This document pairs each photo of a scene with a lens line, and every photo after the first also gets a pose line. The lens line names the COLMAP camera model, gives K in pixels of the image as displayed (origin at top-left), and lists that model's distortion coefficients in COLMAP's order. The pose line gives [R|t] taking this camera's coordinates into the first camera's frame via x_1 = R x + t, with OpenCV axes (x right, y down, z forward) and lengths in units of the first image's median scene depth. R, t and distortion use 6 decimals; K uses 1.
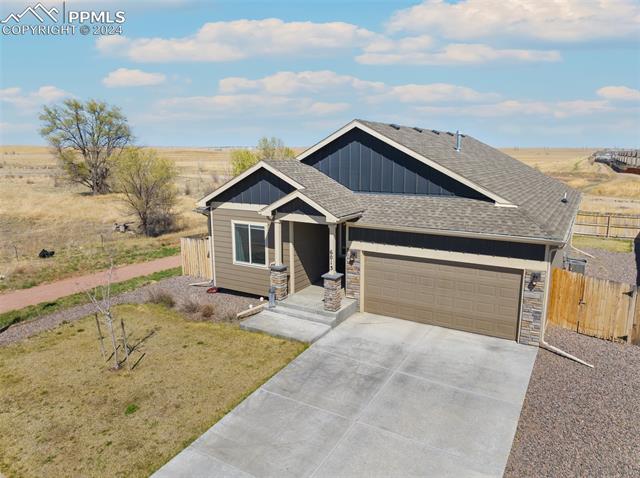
lens RADIAL K [[452.4, 0, 318.5], [0, 452.4, 236.4], [0, 0, 1]] dist [-0.037315, -0.000765]
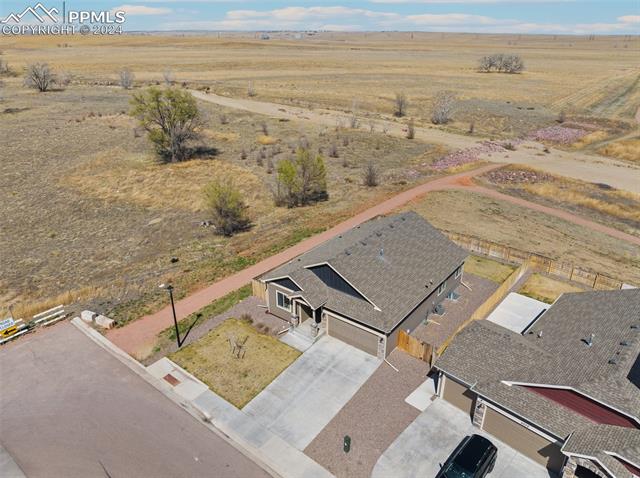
lens RADIAL K [[452.4, 0, 318.5], [0, 452.4, 236.4], [0, 0, 1]] dist [-0.037315, -0.000765]
pose [[0.994168, 0.044958, -0.098028, 0.283306], [-0.020928, 0.972111, 0.233585, -0.999328], [0.105795, -0.230171, 0.967382, -1.373341]]
